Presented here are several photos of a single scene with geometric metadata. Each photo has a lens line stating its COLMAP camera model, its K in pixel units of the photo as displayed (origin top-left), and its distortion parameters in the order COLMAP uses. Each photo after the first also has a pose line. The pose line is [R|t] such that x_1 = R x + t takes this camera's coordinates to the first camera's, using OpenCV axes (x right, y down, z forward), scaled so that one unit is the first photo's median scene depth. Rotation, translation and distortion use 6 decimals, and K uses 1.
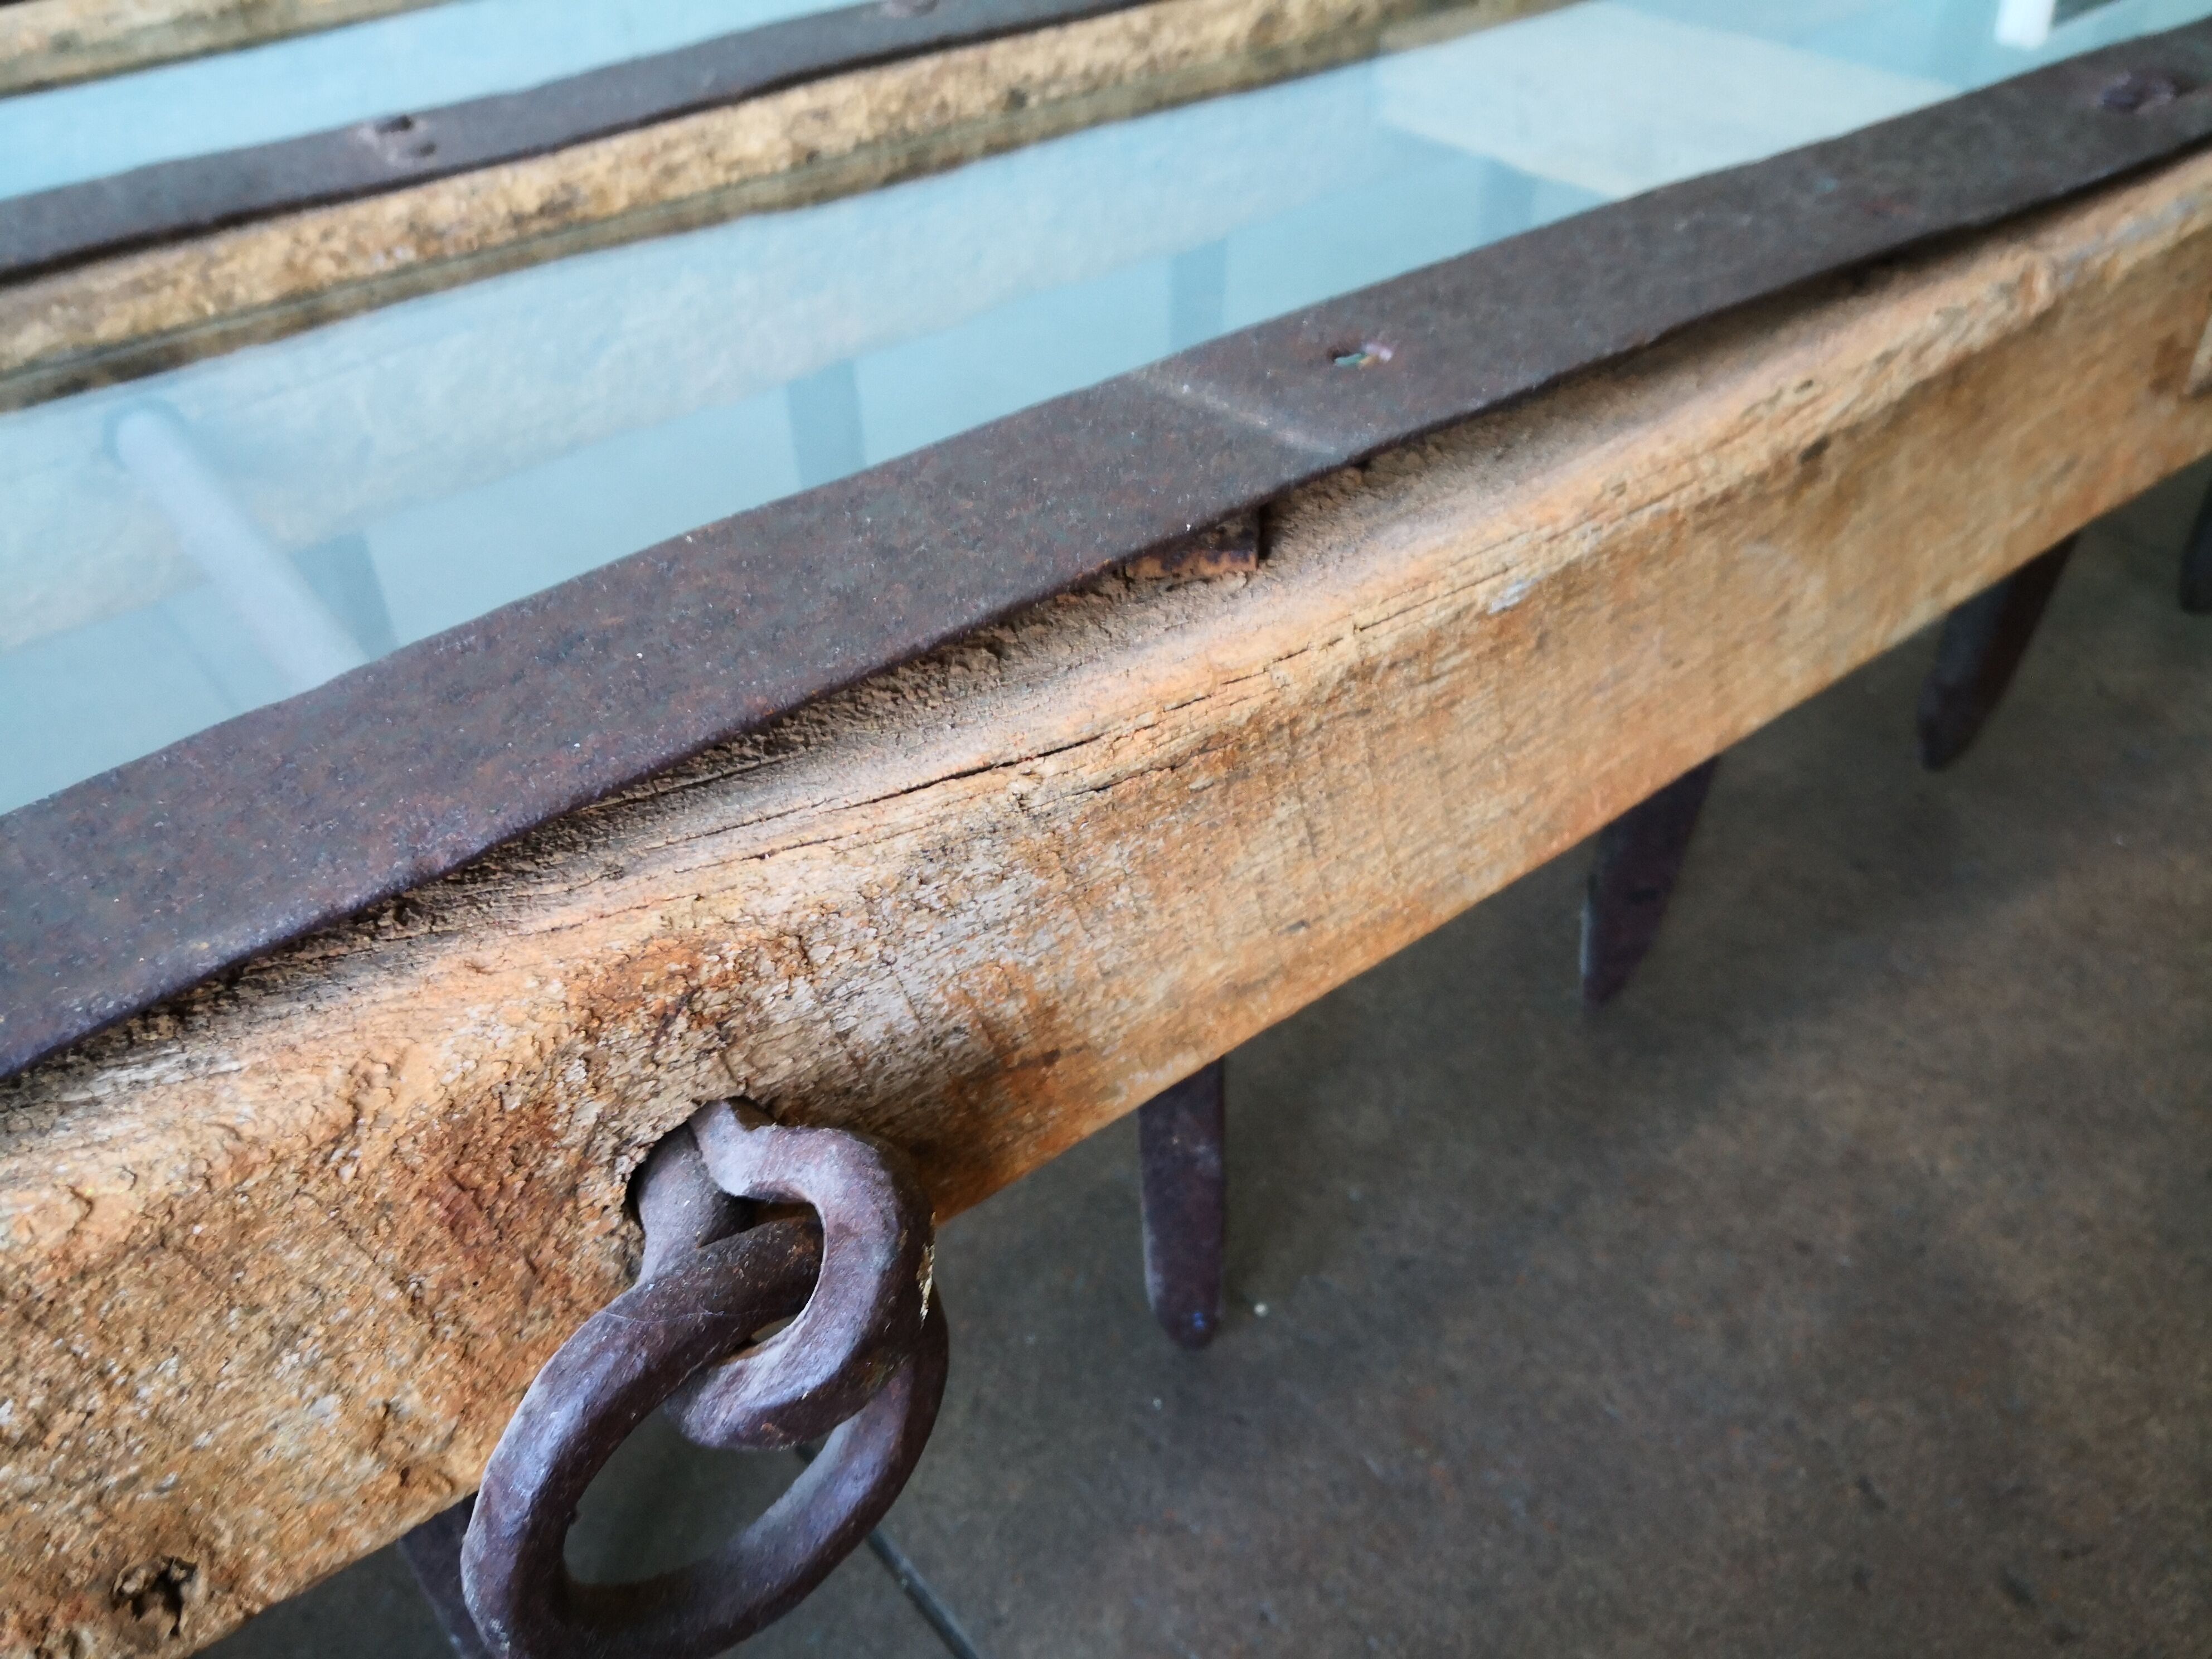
lens RADIAL K [[1816.7, 0, 1107.4], [0, 1816.7, 837.4], [0, 0, 1]] dist [0.026490, -0.072278]
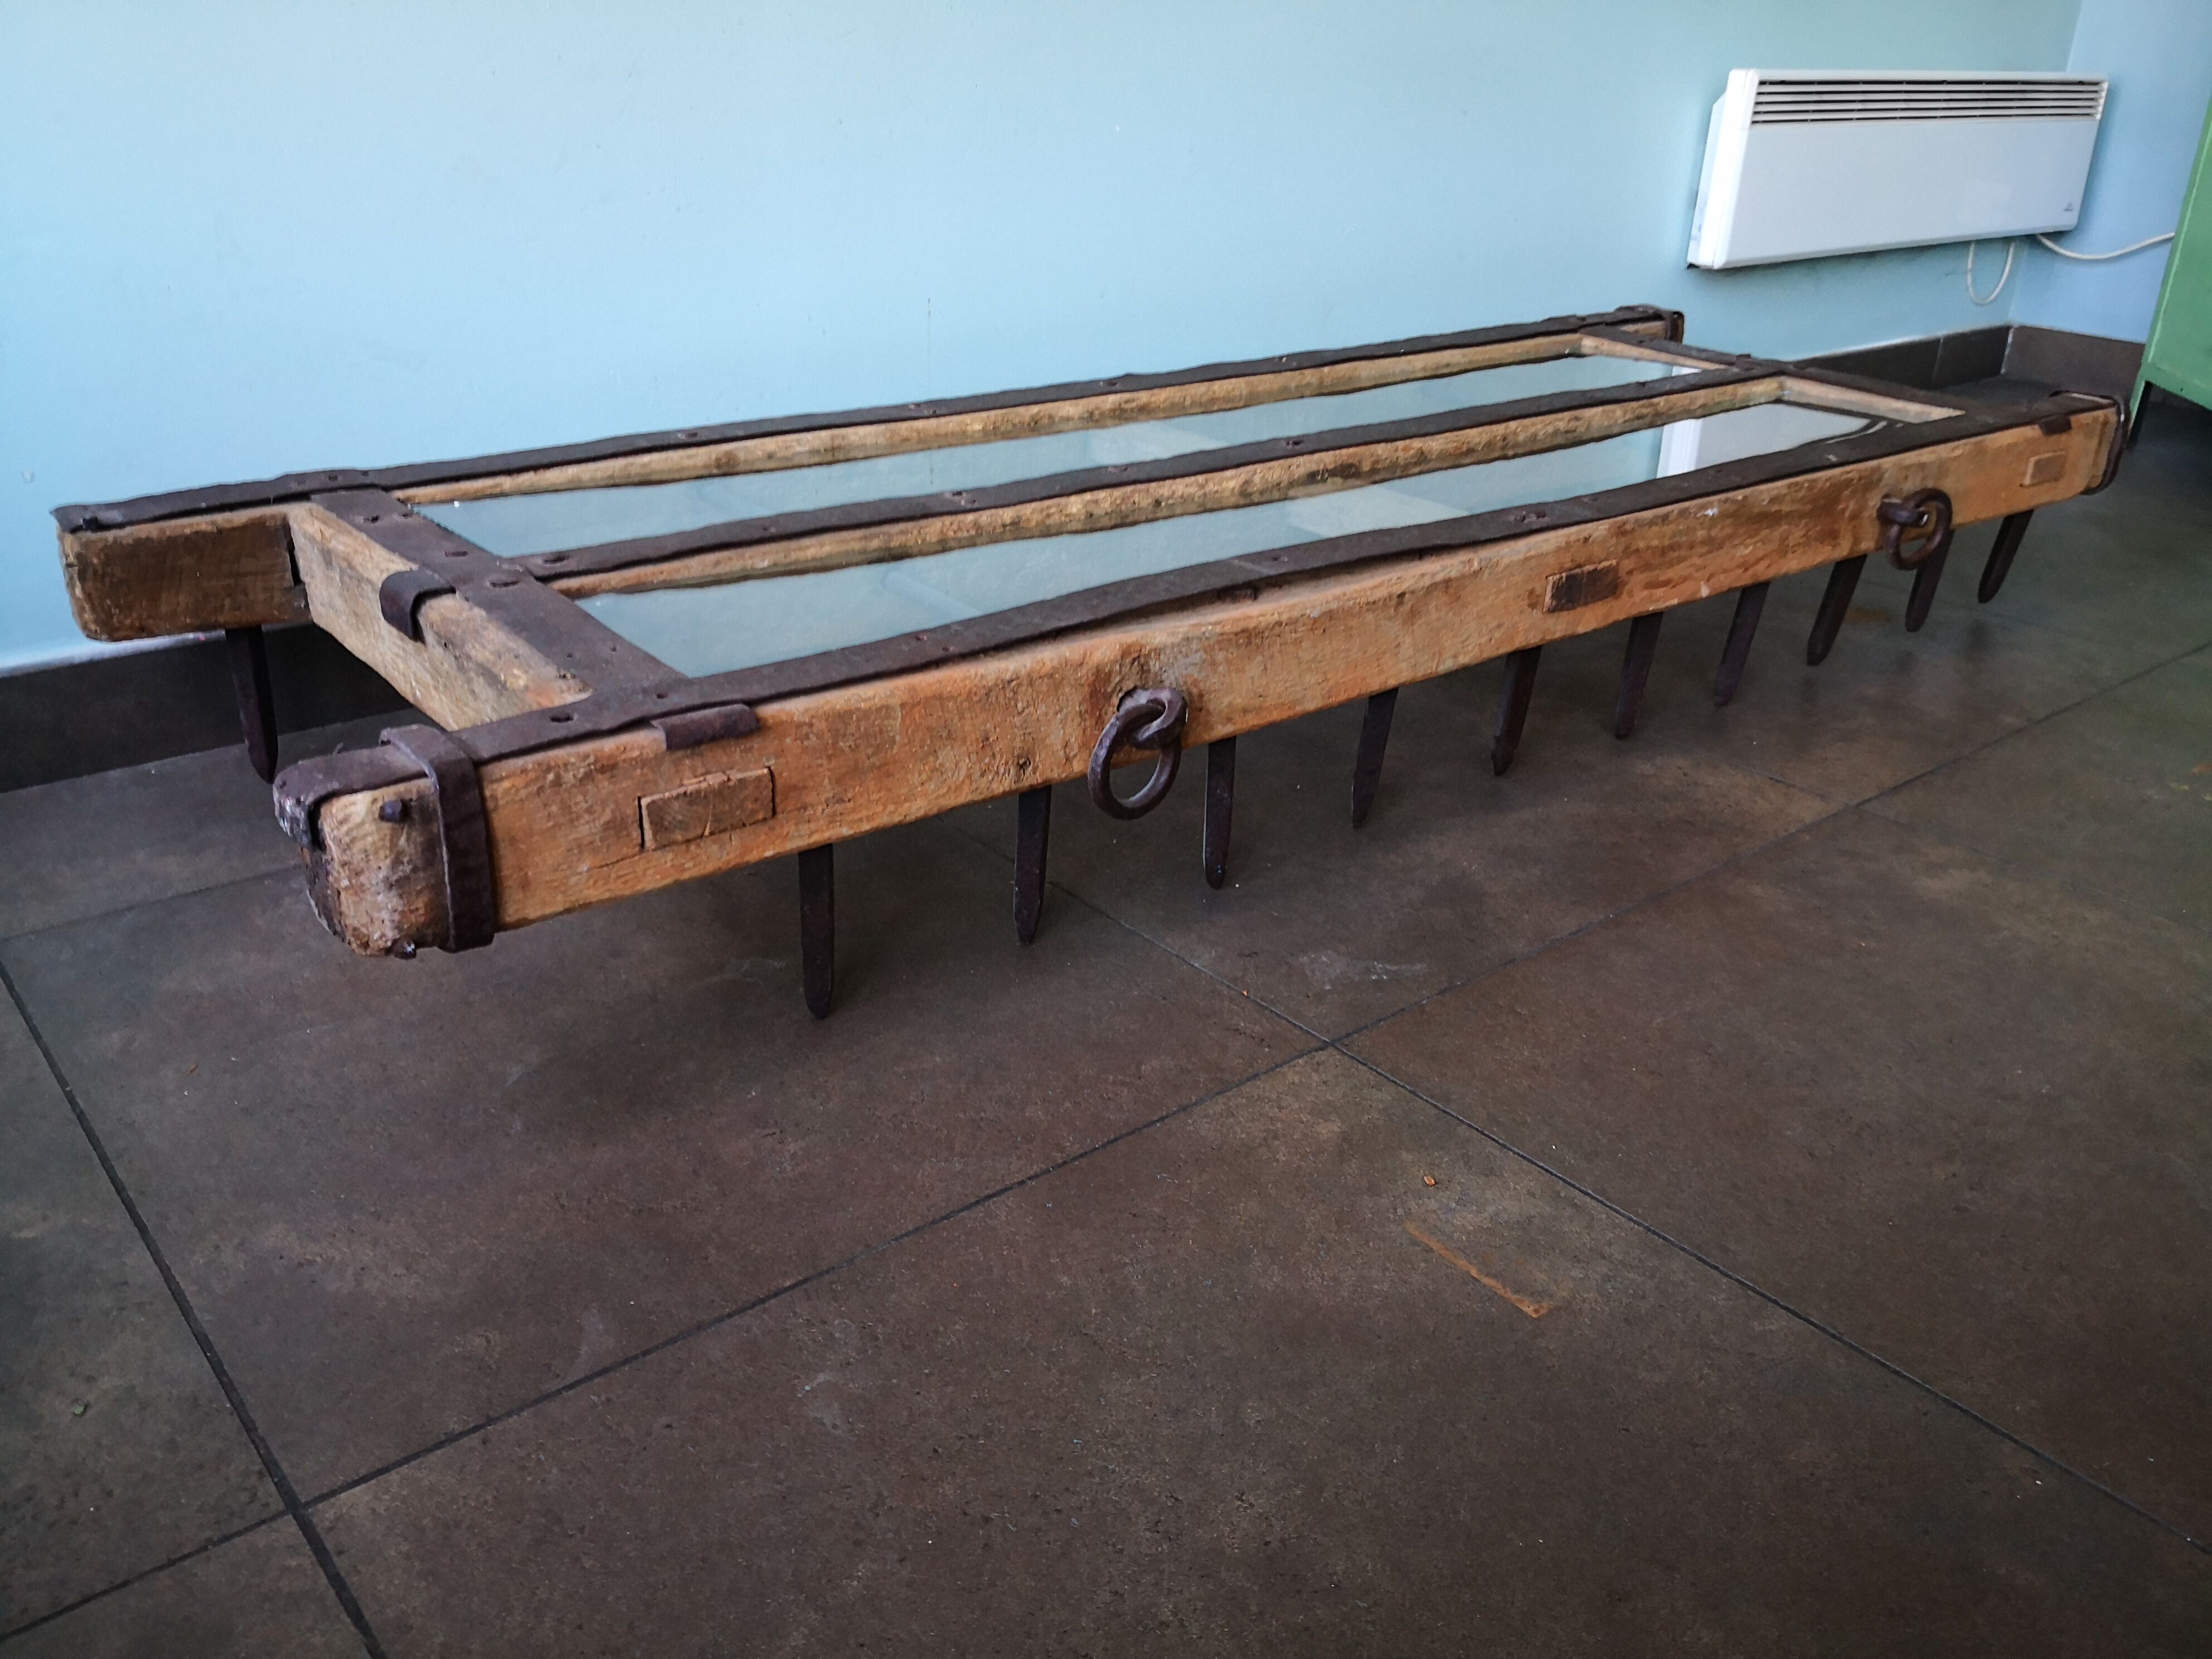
lens RADIAL K [[1782.4, 0, 1093.9], [0, 1782.4, 840.0], [0, 0, 1]] dist [0.024148, -0.052115]
pose [[0.997286, 0.060623, 0.041784, -0.446610], [-0.049324, 0.971426, -0.232161, 1.425230], [-0.054664, 0.229470, 0.971779, -2.964890]]
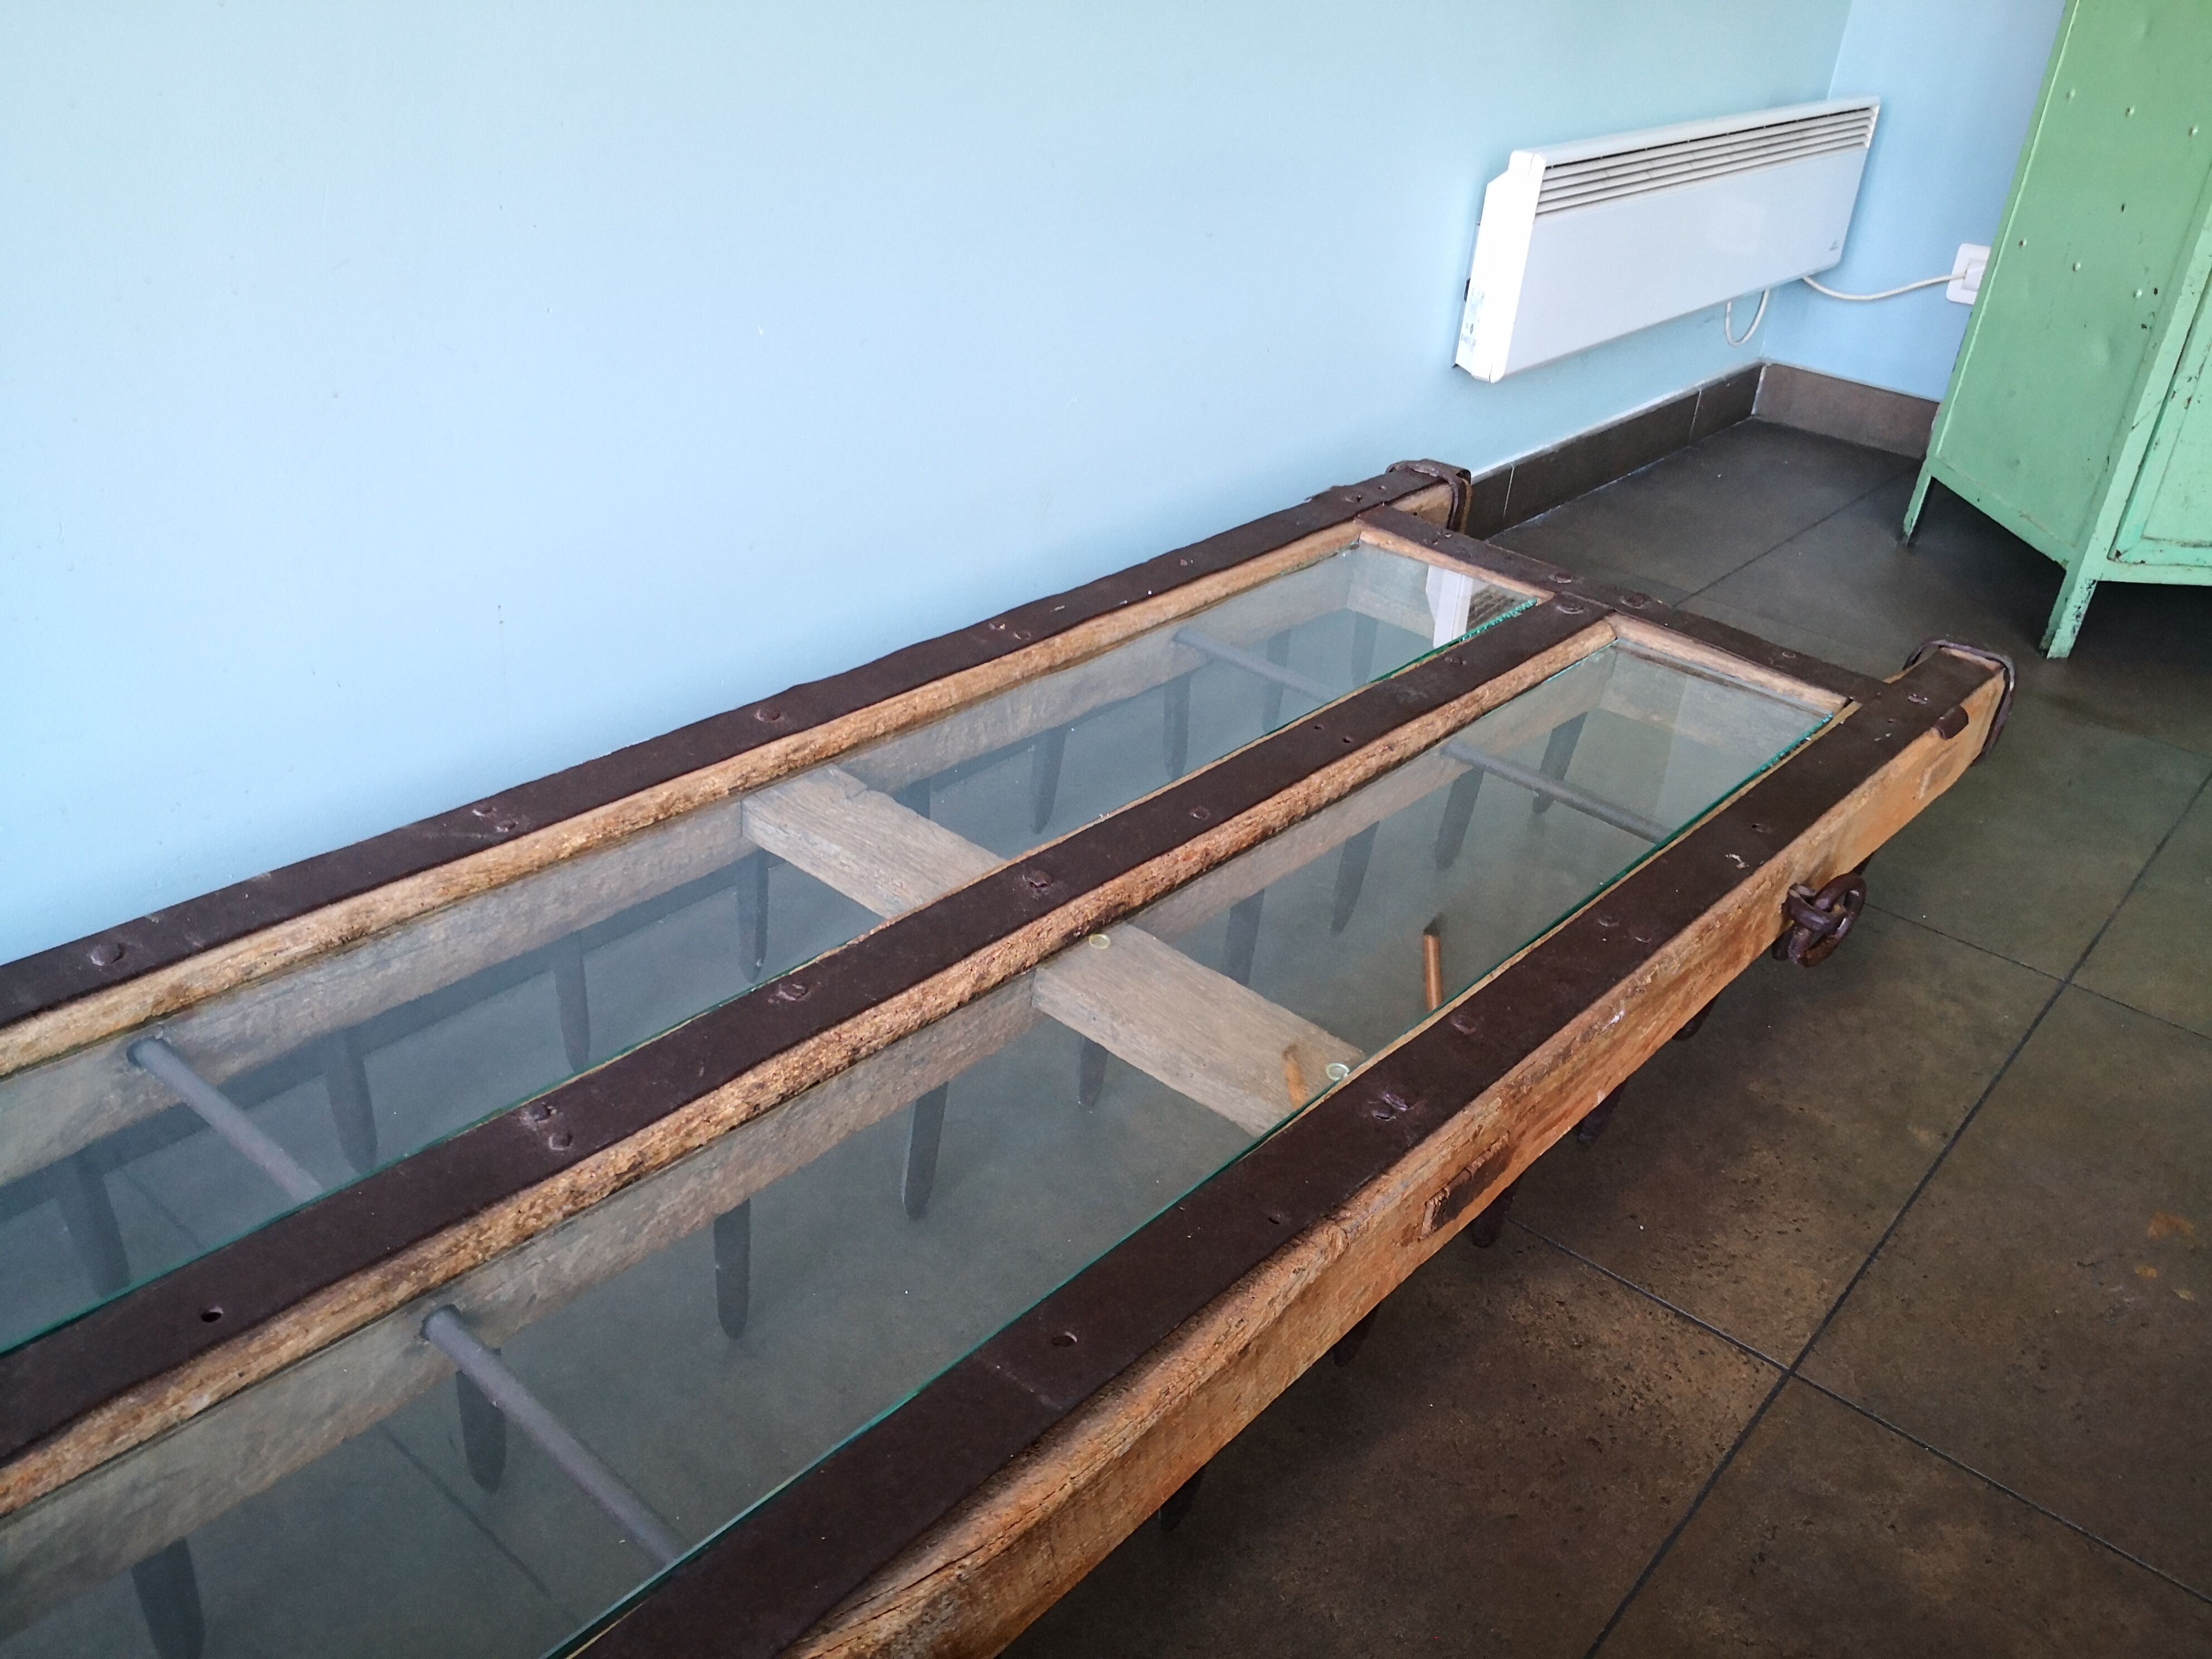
lens RADIAL K [[1774.7, 0, 1099.8], [0, 1774.7, 853.3], [0, 0, 1]] dist [0.026791, -0.063377]
pose [[0.974714, 0.003504, 0.223430, -0.416396], [0.026982, 0.990716, -0.133245, -0.694071], [-0.221823, 0.135904, 0.965570, -1.672621]]
